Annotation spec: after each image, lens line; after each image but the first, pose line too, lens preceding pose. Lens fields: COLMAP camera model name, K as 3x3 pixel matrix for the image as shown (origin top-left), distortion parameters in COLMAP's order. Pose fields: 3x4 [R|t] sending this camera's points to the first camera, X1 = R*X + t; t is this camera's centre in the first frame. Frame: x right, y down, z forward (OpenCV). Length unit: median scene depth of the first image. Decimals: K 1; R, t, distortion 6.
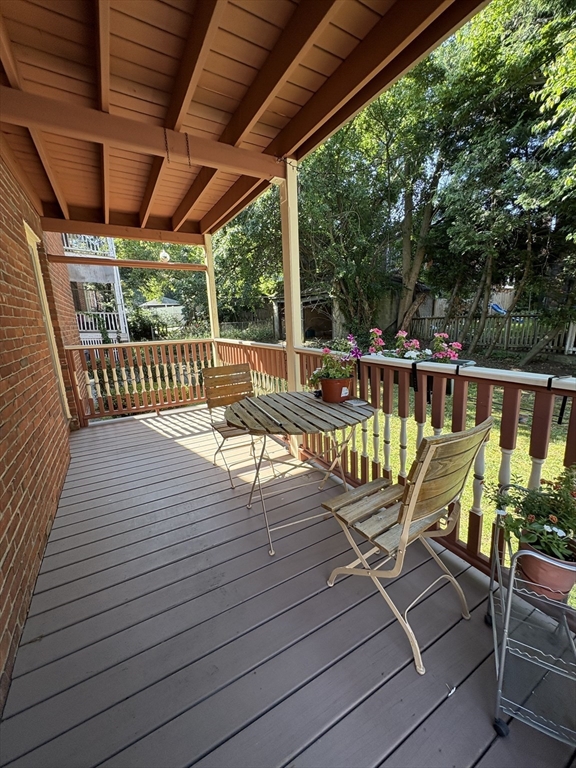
lens RADIAL K [[306.9, 0, 288.0], [0, 306.9, 384.0], [0, 0, 1]] dist [-0.001069, 0.000196]
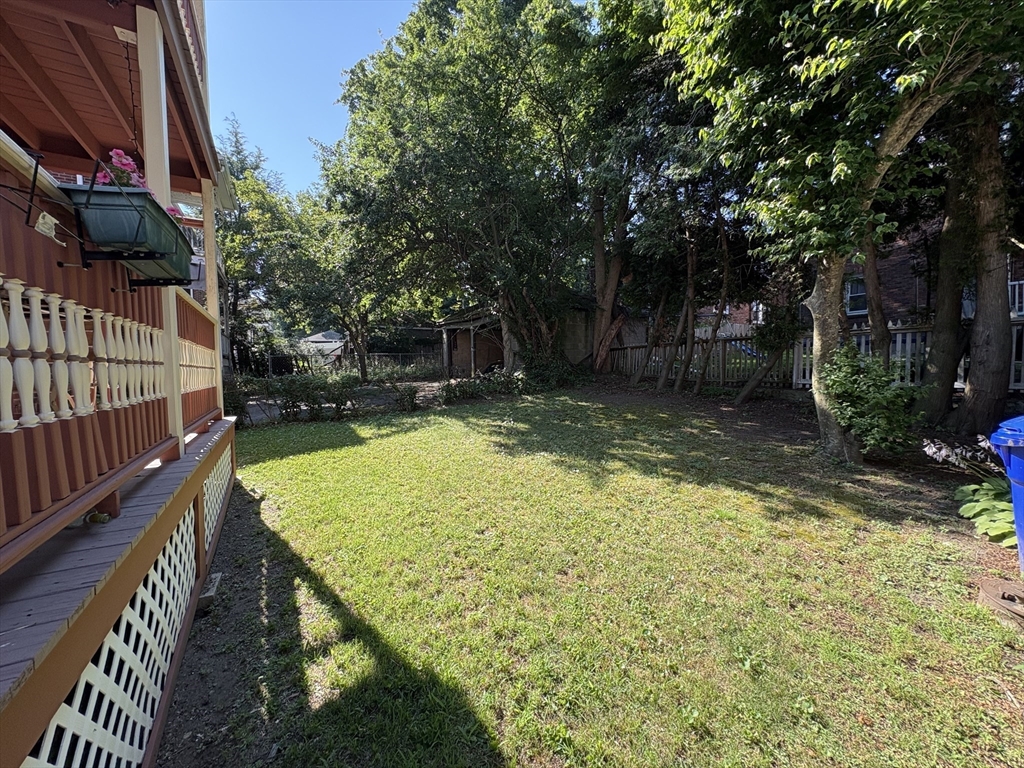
lens RADIAL K [[409.2, 0, 512.0], [0, 409.2, 384.0], [0, 0, 1]] dist [-0.001069, 0.000196]
pose [[0.999677, 0.024407, 0.007044, 0.170903], [-0.022841, 0.984955, -0.171294, 0.051965], [-0.011119, 0.171078, 0.985195, 0.041088]]
